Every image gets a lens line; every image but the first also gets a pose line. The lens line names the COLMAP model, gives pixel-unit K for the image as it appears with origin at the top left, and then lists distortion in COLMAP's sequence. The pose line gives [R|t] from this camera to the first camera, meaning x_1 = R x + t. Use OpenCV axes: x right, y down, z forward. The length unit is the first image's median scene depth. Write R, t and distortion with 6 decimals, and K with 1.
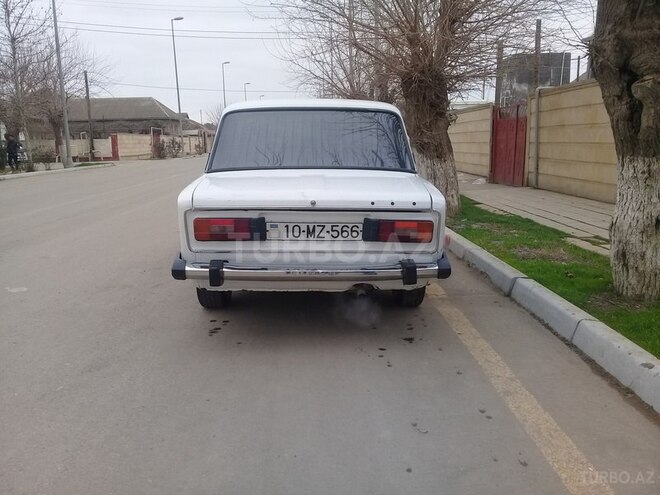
lens RADIAL K [[612.3, 0, 328.3], [0, 612.3, 229.6], [0, 0, 1]] dist [0.092918, -0.181426]
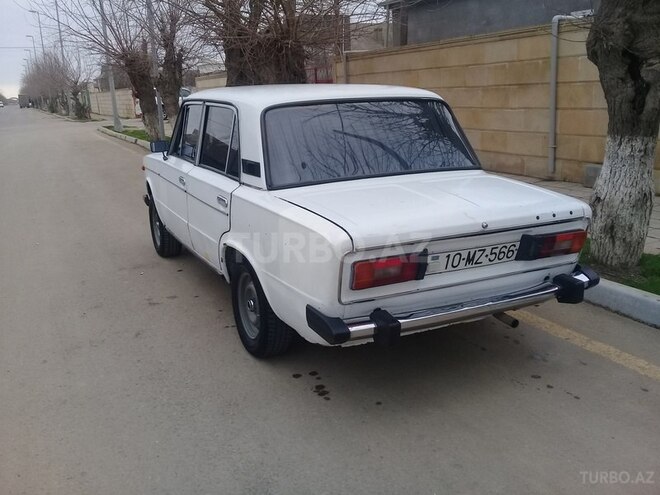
lens RADIAL K [[612.3, 0, 328.3], [0, 612.3, 229.6], [0, 0, 1]] dist [0.092918, -0.181426]
pose [[0.906902, -0.115385, 0.405234, -0.438250], [0.087116, 0.992340, 0.087592, -0.102236], [-0.412237, -0.044135, 0.910007, 0.260689]]
